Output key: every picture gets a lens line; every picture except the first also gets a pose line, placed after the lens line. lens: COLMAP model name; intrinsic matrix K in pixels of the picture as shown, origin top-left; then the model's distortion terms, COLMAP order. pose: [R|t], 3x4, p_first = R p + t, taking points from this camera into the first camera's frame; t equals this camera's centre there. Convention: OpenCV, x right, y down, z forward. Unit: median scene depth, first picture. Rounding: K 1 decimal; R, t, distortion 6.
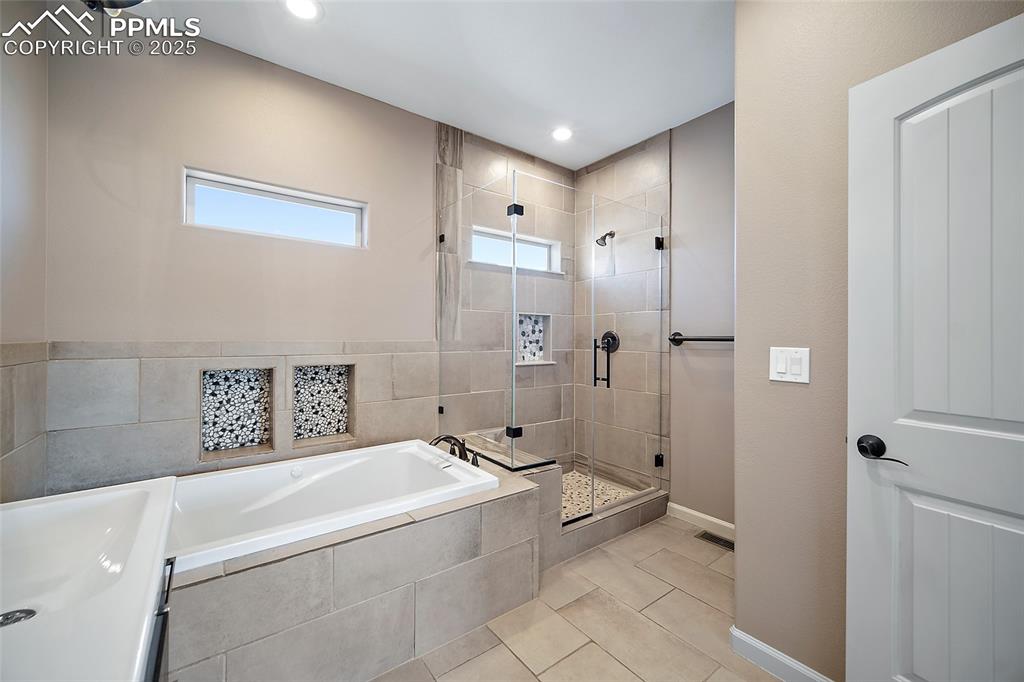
lens RADIAL K [[408.1, 0, 512.0], [0, 408.1, 341.0], [0, 0, 1]] dist [-0.003920, 0.000040]
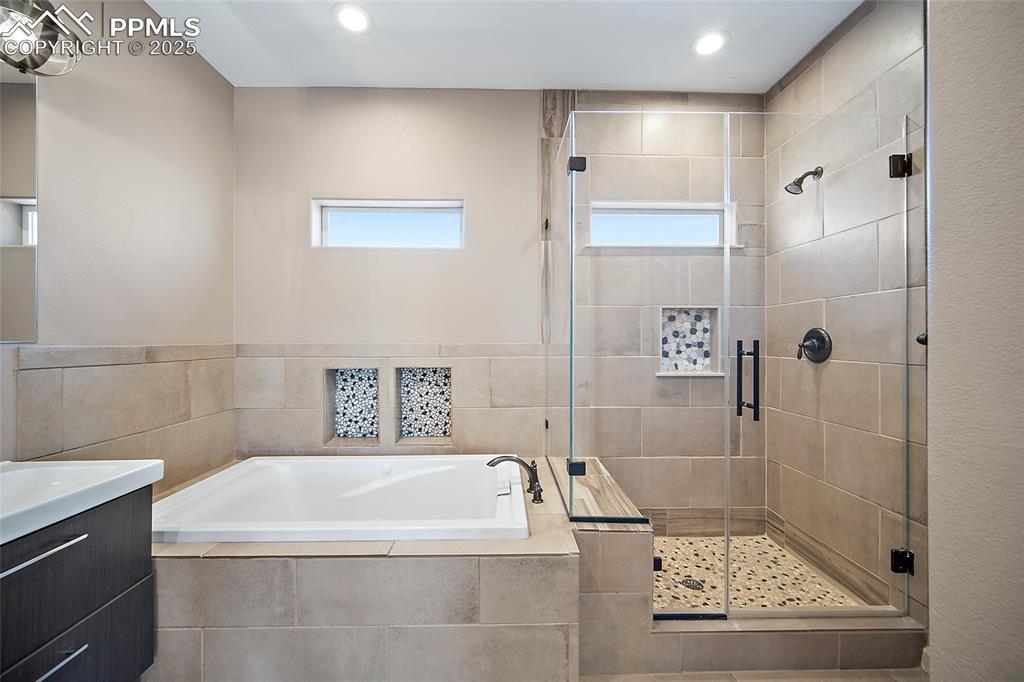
lens RADIAL K [[408.1, 0, 512.0], [0, 408.1, 341.0], [0, 0, 1]] dist [-0.003920, 0.000040]
pose [[0.809444, -0.002969, -0.587190, 0.271483], [-0.000459, 0.999984, -0.005689, -0.000562], [0.587197, 0.004874, 0.809429, 0.263403]]
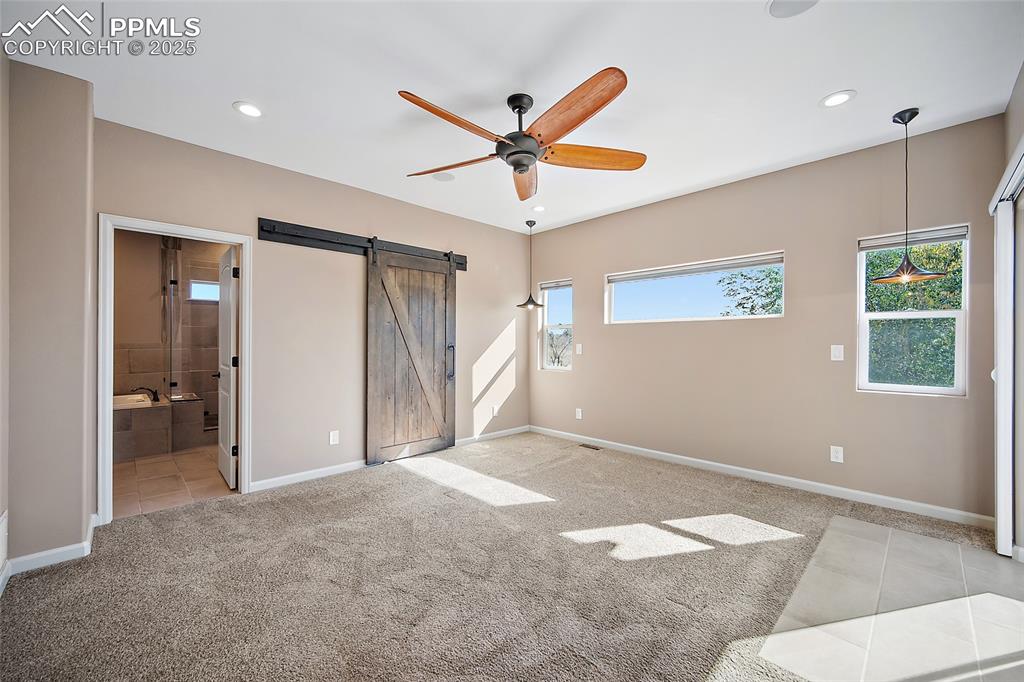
lens RADIAL K [[408.1, 0, 512.0], [0, 408.1, 341.0], [0, 0, 1]] dist [-0.003920, 0.000040]
pose [[0.992442, -0.000541, 0.122713, 1.184917], [0.001031, 0.999992, -0.003930, 0.000396], [-0.122710, 0.004027, 0.992434, -1.054224]]
